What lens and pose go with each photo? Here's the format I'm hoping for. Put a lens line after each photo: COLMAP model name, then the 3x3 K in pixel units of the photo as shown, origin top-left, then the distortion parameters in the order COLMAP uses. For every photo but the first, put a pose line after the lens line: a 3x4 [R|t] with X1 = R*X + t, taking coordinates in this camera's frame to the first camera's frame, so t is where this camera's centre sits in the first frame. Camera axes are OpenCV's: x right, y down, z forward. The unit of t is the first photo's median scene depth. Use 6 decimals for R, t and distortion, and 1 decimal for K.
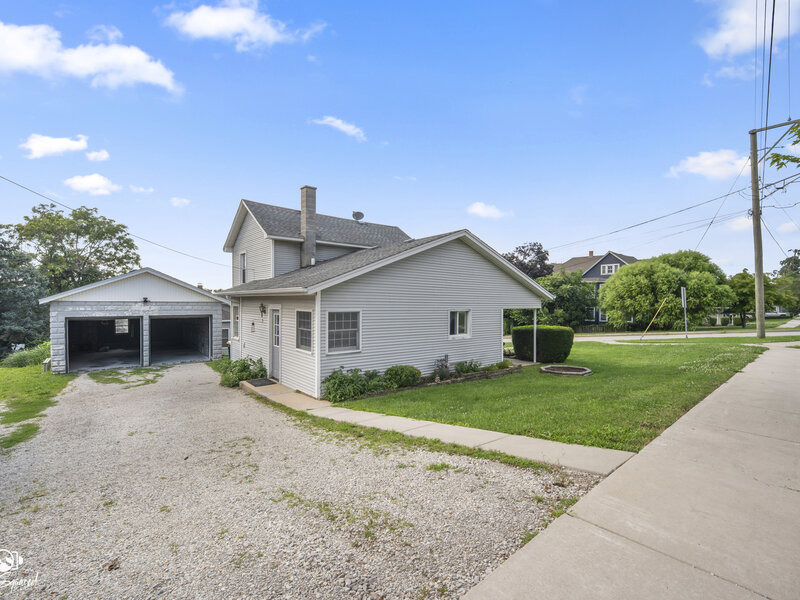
lens RADIAL K [[372.1, 0, 404.1], [0, 372.1, 306.5], [0, 0, 1]] dist [0.001875, -0.008106]
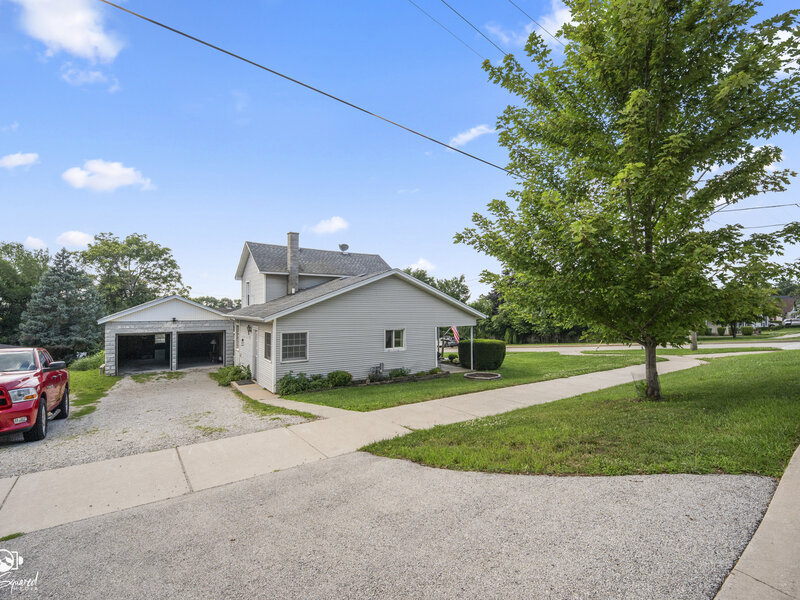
lens RADIAL K [[366.8, 0, 402.4], [0, 366.8, 304.1], [0, 0, 1]] dist [0.010605, -0.016313]
pose [[0.996192, -0.008108, -0.086806, 0.209336], [0.005628, 0.999570, -0.028780, -0.029892], [0.087002, 0.028181, 0.995809, -0.209755]]
